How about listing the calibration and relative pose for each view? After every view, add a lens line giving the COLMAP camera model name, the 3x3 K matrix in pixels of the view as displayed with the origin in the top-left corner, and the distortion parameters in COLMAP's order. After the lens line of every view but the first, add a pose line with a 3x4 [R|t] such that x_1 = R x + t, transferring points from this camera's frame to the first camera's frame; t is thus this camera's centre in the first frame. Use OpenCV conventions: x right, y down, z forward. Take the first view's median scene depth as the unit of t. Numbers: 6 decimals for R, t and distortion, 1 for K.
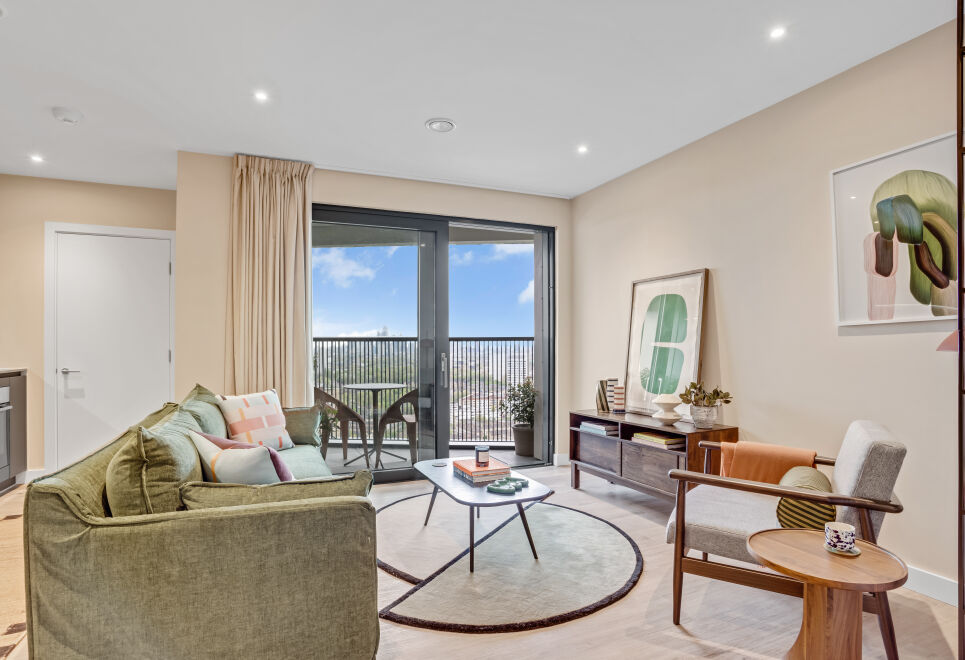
lens RADIAL K [[517.6, 0, 511.3], [0, 517.6, 342.0], [0, 0, 1]] dist [-0.037812, 0.004594]
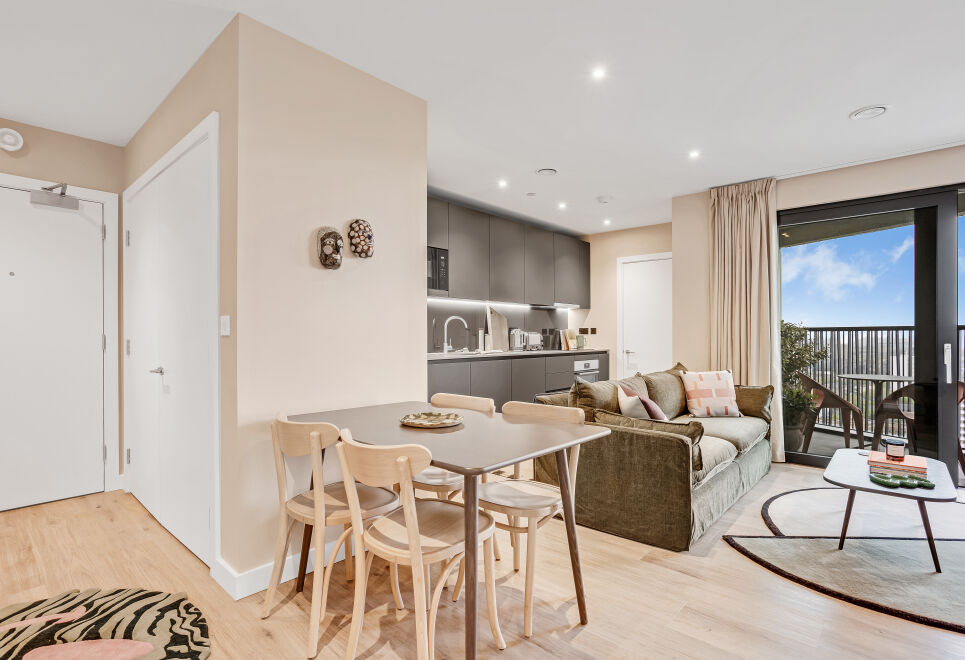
lens RADIAL K [[483.3, 0, 483.4], [0, 483.3, 334.2], [0, 0, 1]] dist [-0.016376, 0.001311]
pose [[0.427957, -0.002075, -0.903797, 0.306268], [0.006116, 0.999981, 0.000600, -0.000501], [0.903779, -0.005784, 0.427961, -0.051655]]
